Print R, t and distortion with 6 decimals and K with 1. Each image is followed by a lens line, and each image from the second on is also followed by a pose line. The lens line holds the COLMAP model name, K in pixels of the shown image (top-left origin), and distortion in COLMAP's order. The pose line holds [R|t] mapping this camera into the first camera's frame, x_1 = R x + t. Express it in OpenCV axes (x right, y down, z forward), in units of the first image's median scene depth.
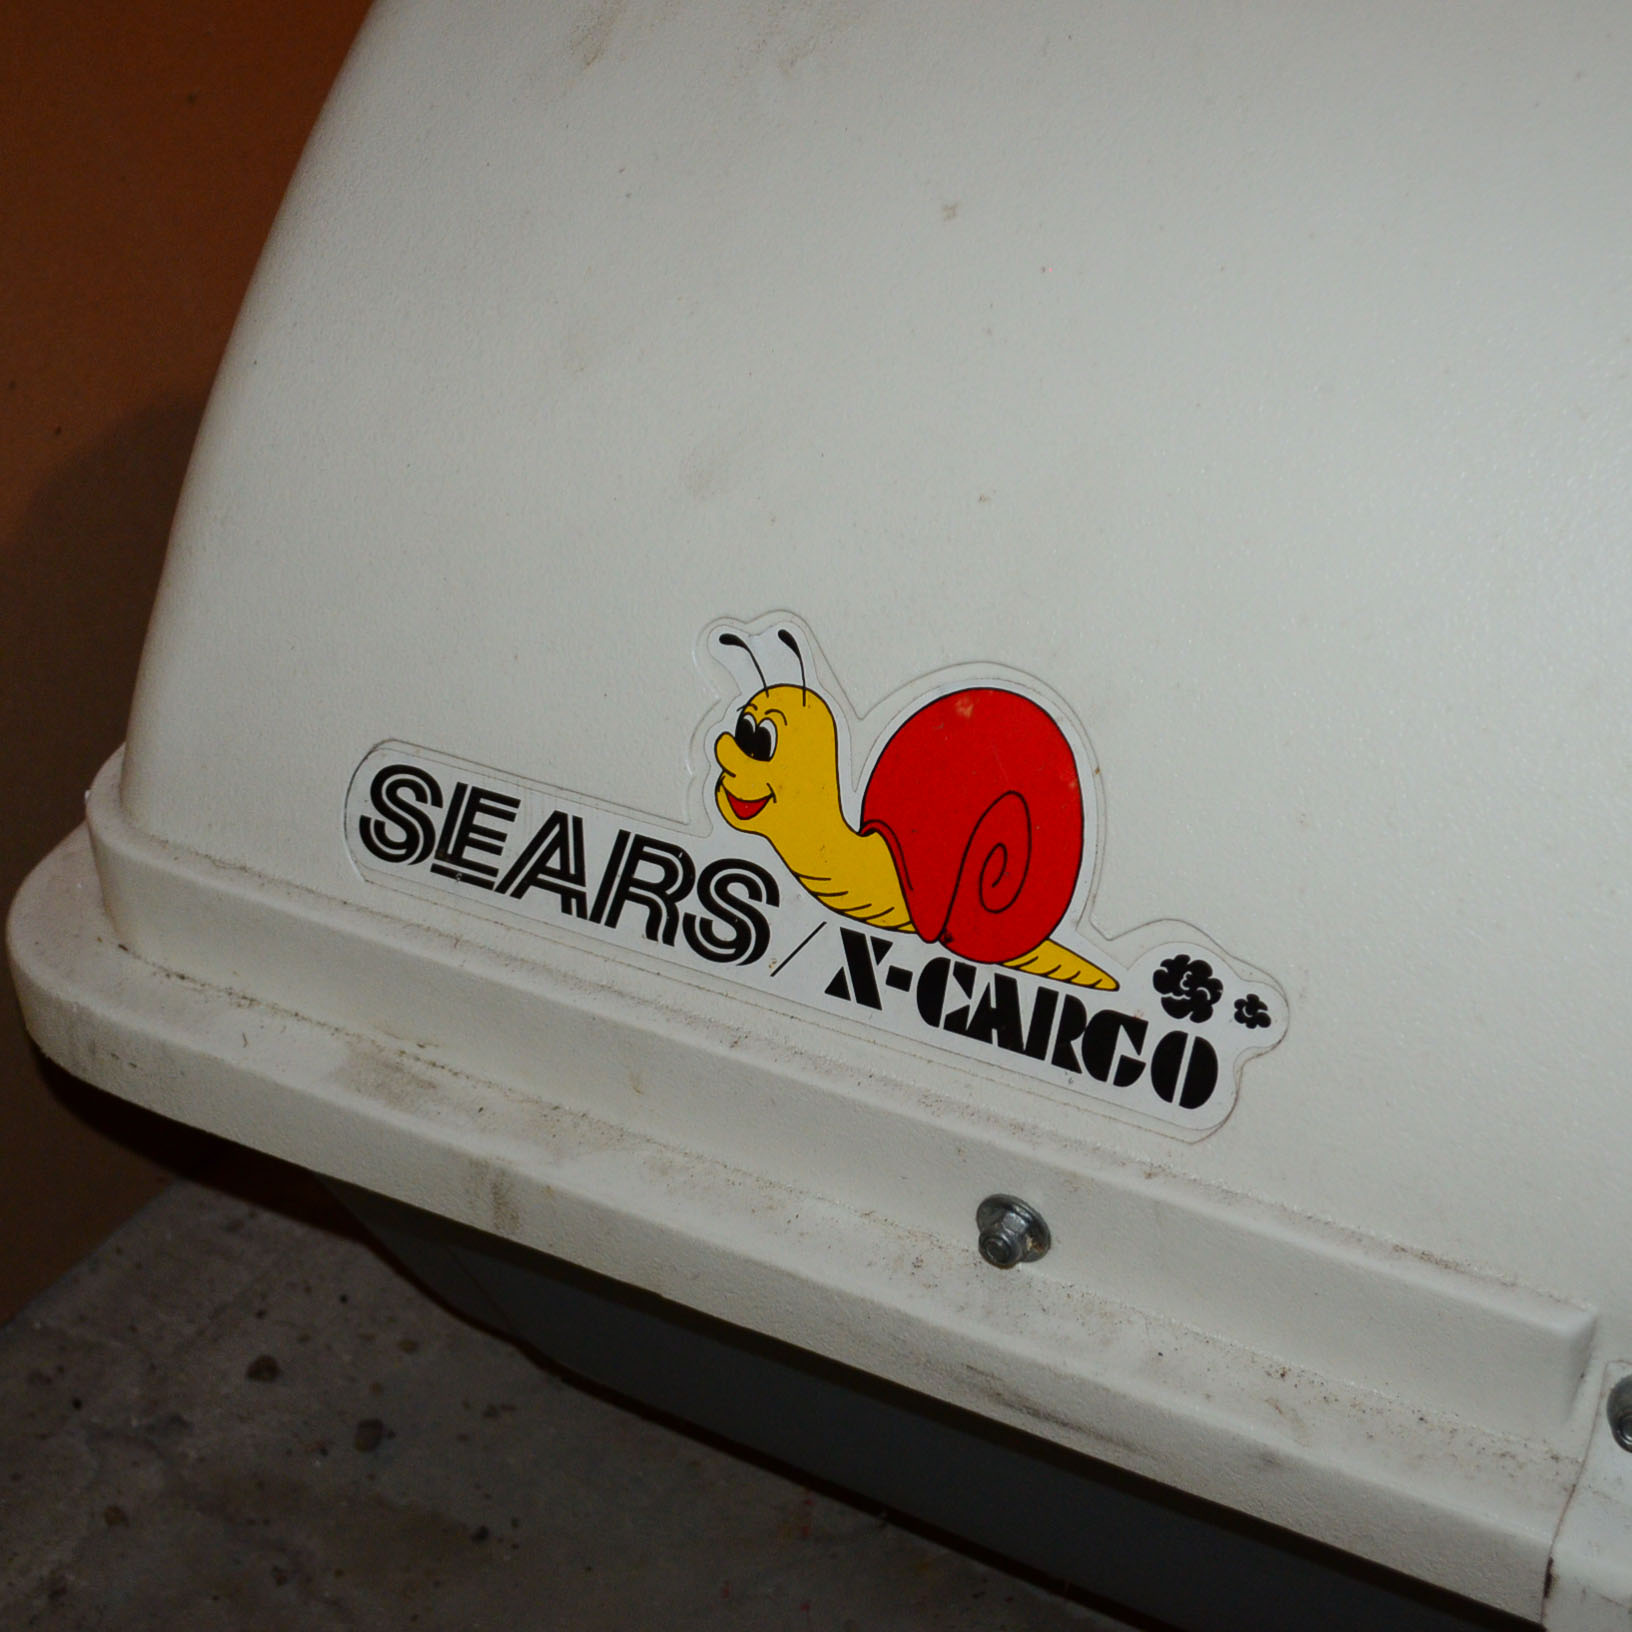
lens RADIAL K [[2942.6, 0, 816.0], [0, 2942.6, 816.0], [0, 0, 1]] dist [-0.028897, 0.106090]
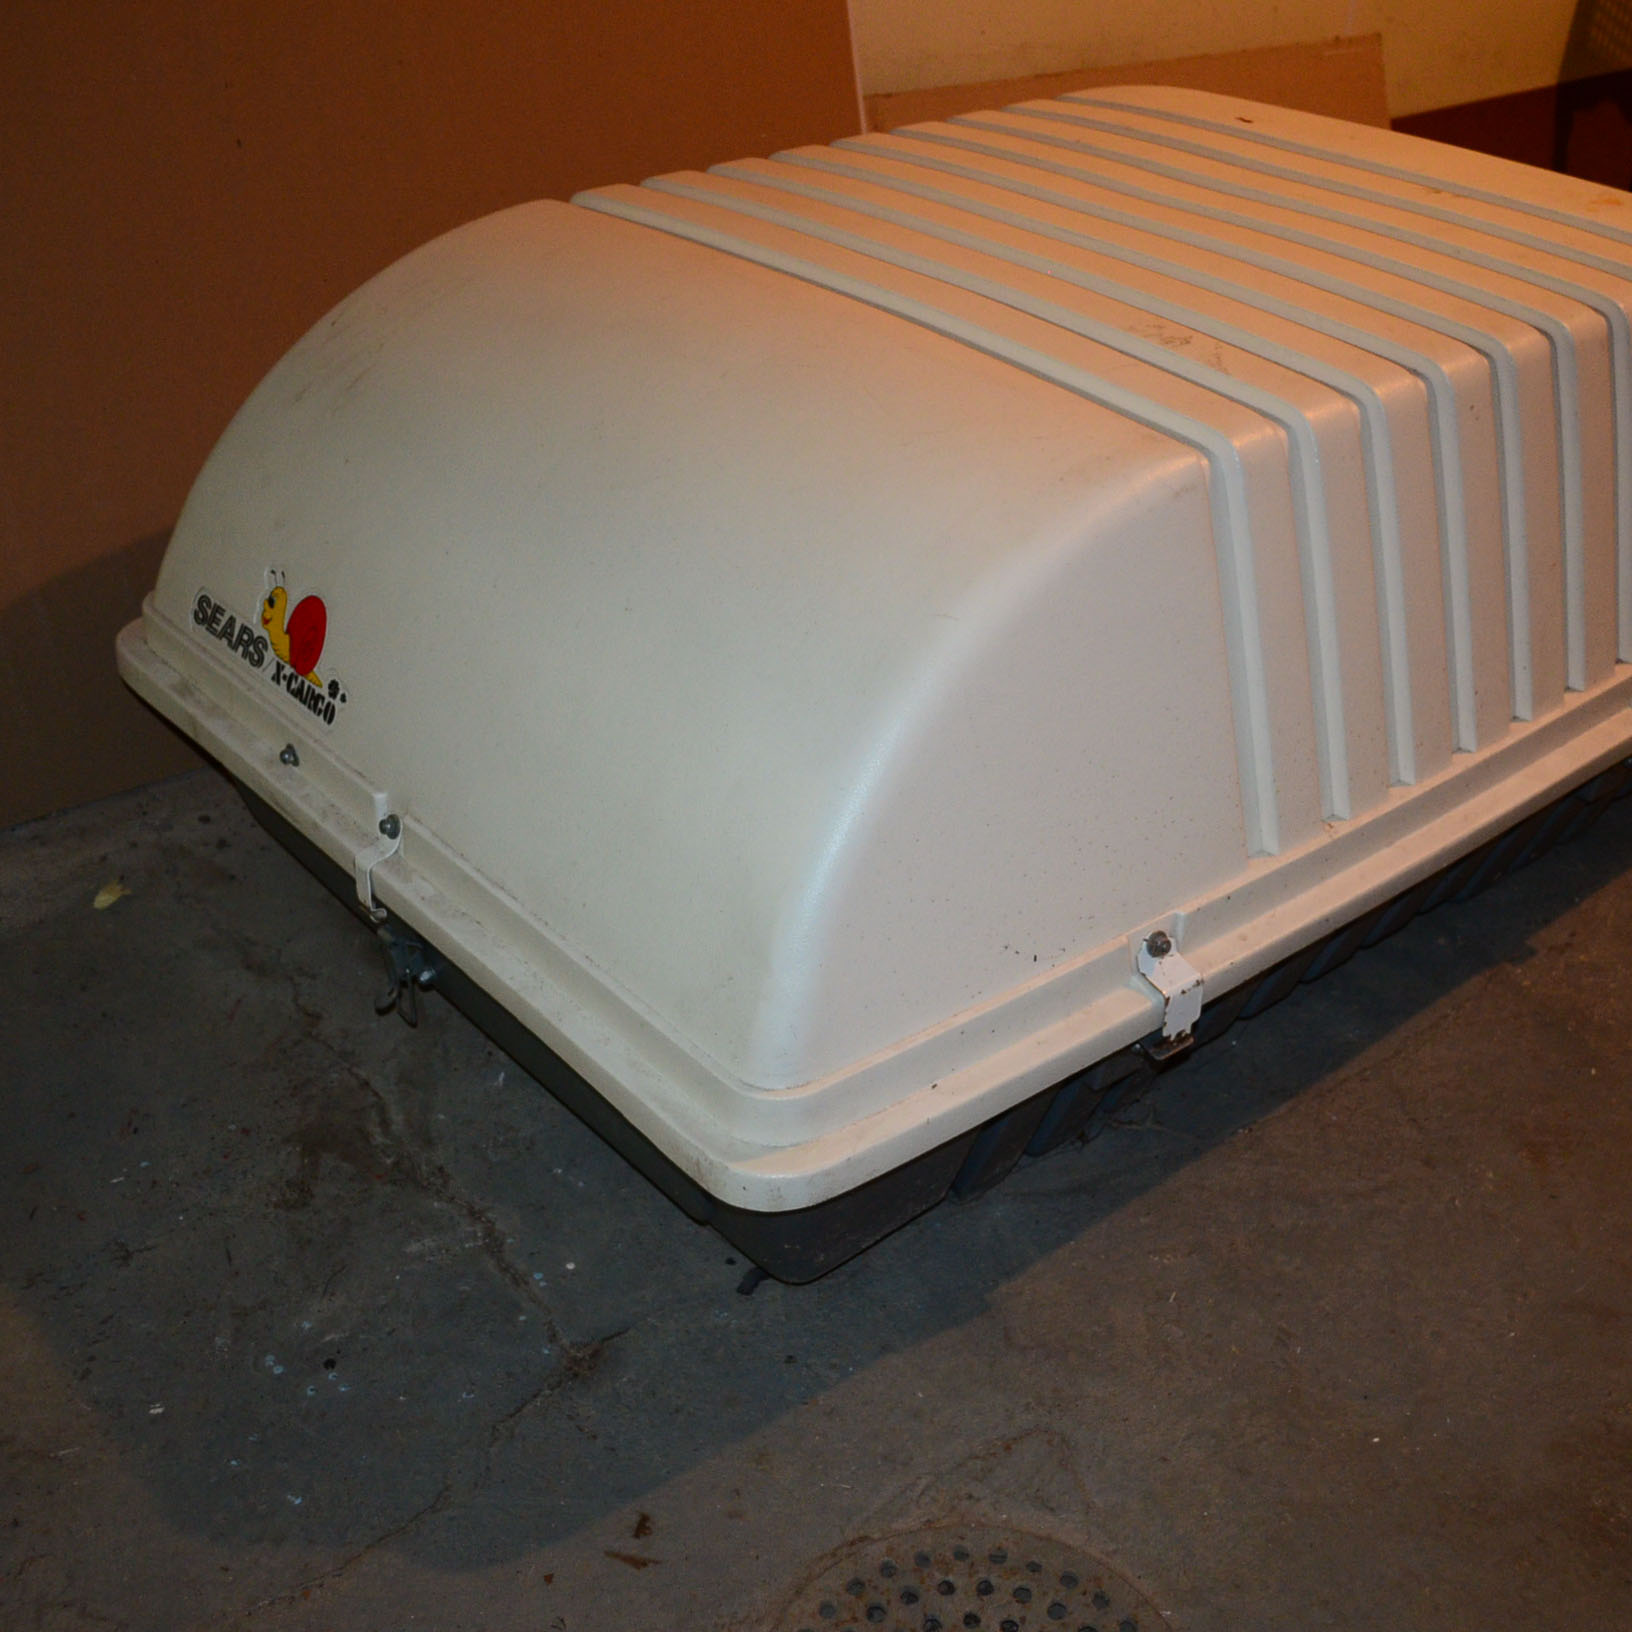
lens RADIAL K [[1976.9, 0, 816.0], [0, 1976.9, 816.0], [0, 0, 1]] dist [-0.002471, -0.039056]
pose [[0.940077, 0.244460, -0.237685, 1.114390], [-0.256049, 0.966483, -0.018679, 0.089852], [0.225152, 0.078419, 0.971163, -0.999630]]
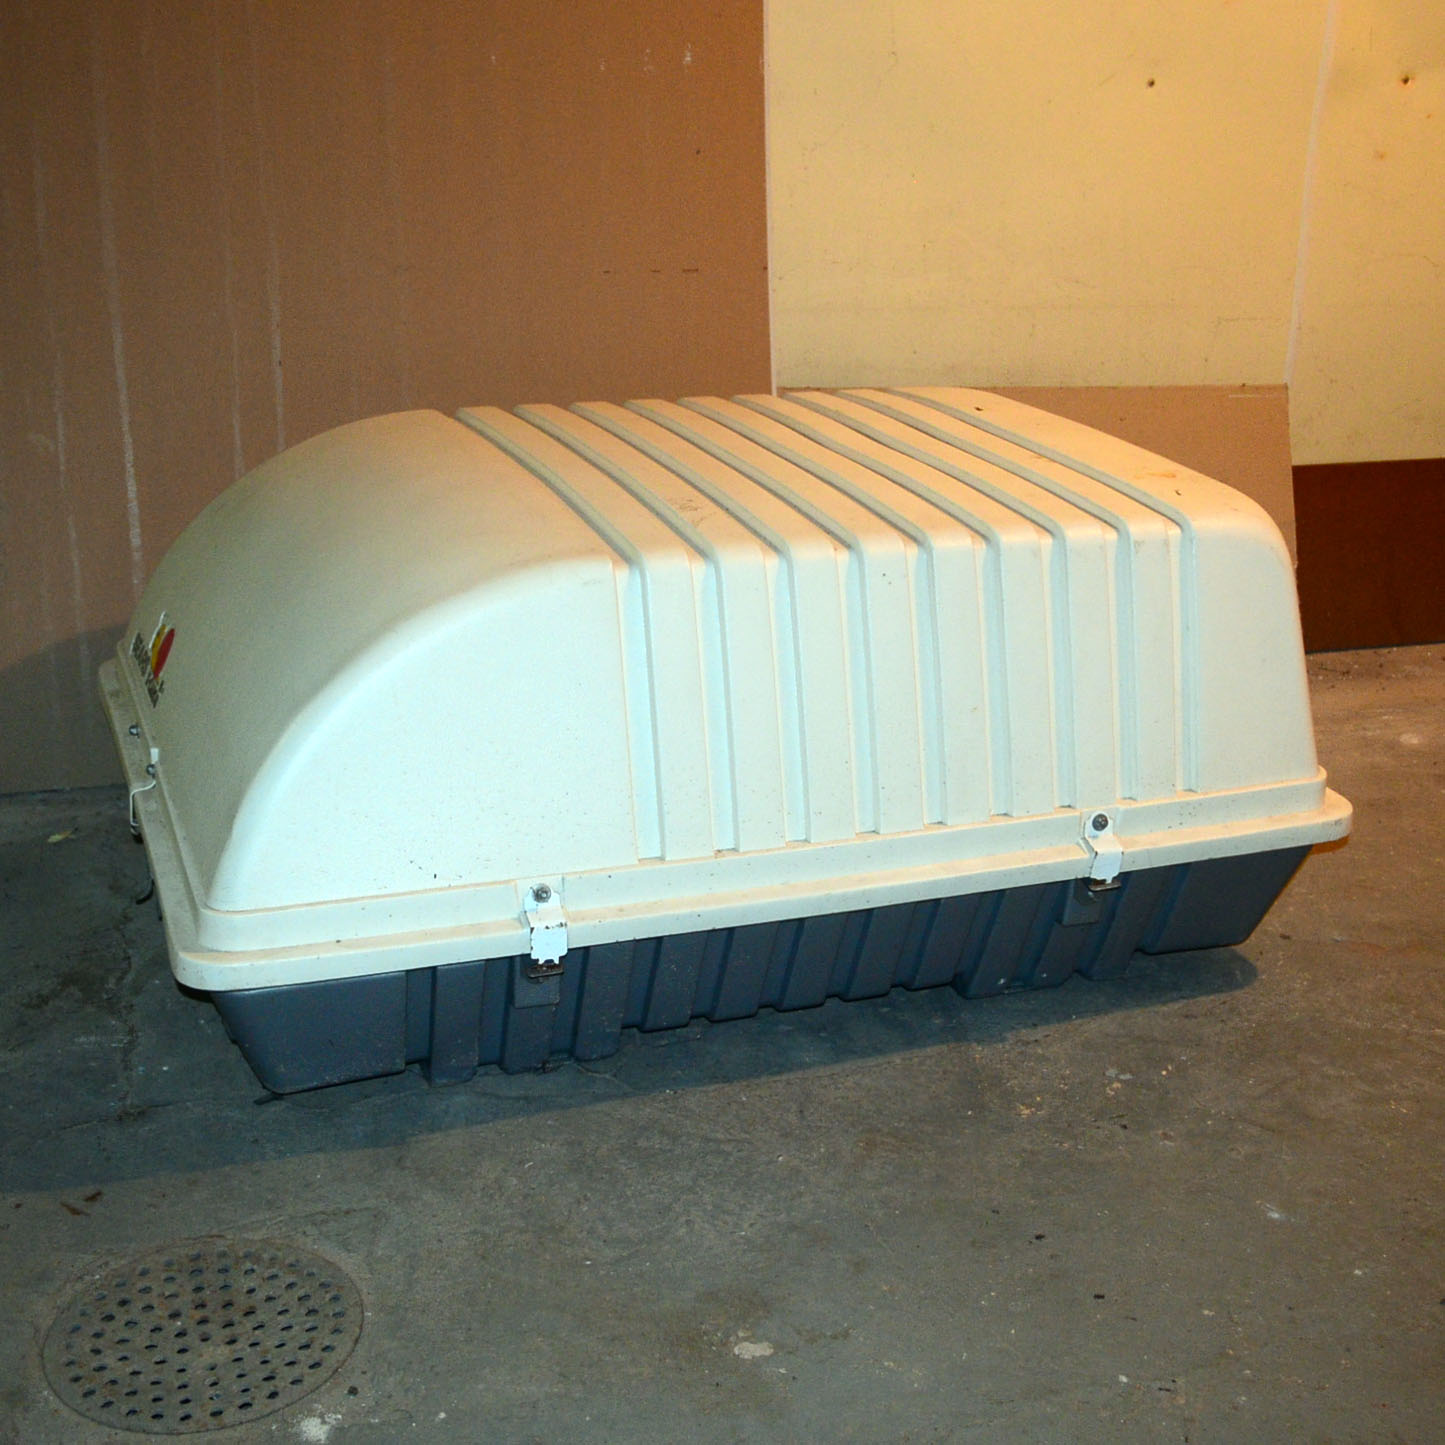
lens RADIAL K [[1974.8, 0, 722.5], [0, 1974.8, 722.5], [0, 0, 1]] dist [0.005599, -0.072116]
pose [[0.777870, 0.300245, -0.552061, 2.542559], [-0.433085, 0.892680, -0.124735, 0.108809], [0.455363, 0.336117, 0.824421, -1.258765]]
